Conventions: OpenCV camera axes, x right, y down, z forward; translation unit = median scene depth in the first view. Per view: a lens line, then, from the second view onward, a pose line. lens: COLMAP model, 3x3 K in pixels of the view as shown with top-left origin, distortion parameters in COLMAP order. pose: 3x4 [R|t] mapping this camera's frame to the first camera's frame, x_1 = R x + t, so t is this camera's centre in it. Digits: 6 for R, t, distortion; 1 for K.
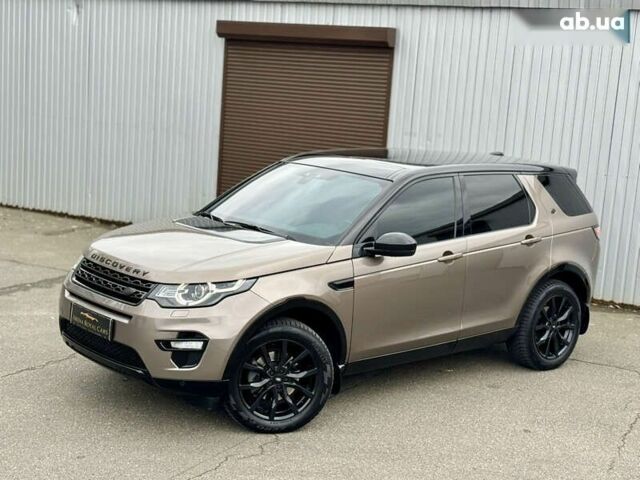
lens RADIAL K [[1026.5, 0, 320.8], [0, 1026.5, 254.1], [0, 0, 1]] dist [0.105608, -0.006640]
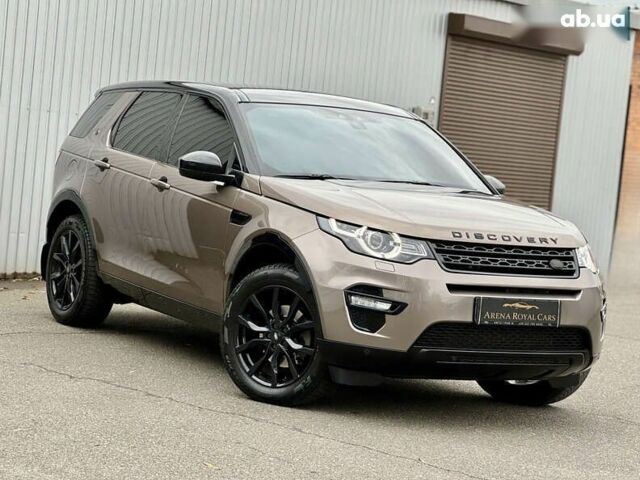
lens RADIAL K [[1922.6, 0, 320.0], [0, 1922.6, 240.0], [0, 0, 1]] dist [-0.519736, 17.391092]
pose [[0.184205, -0.103265, 0.977448, -1.701771], [0.094831, 0.991693, 0.086899, -0.132927], [-0.978302, 0.076685, 0.192467, 0.879396]]
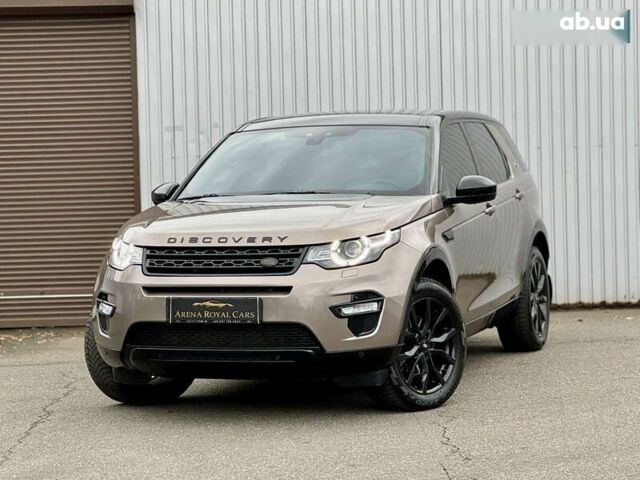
lens RADIAL K [[1922.6, 0, 320.0], [0, 1922.6, 240.0], [0, 0, 1]] dist [-0.519736, 17.391092]
pose [[0.855622, -0.112727, 0.505177, -0.926829], [0.171814, 0.982512, -0.071761, 0.135963], [-0.488253, 0.148197, 0.860027, -0.357761]]
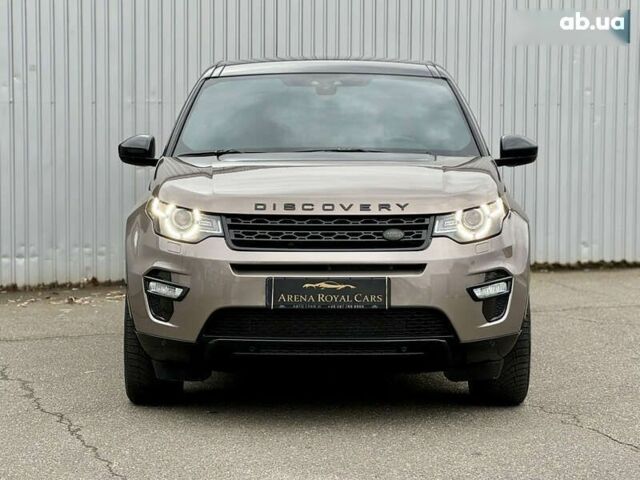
lens RADIAL K [[1922.6, 0, 320.0], [0, 1922.6, 240.0], [0, 0, 1]] dist [-0.519736, 17.391092]
pose [[0.649209, -0.121689, 0.750813, -1.180420], [0.175277, 0.984487, 0.008005, 0.020521], [-0.740139, 0.126404, 0.660467, 0.179736]]
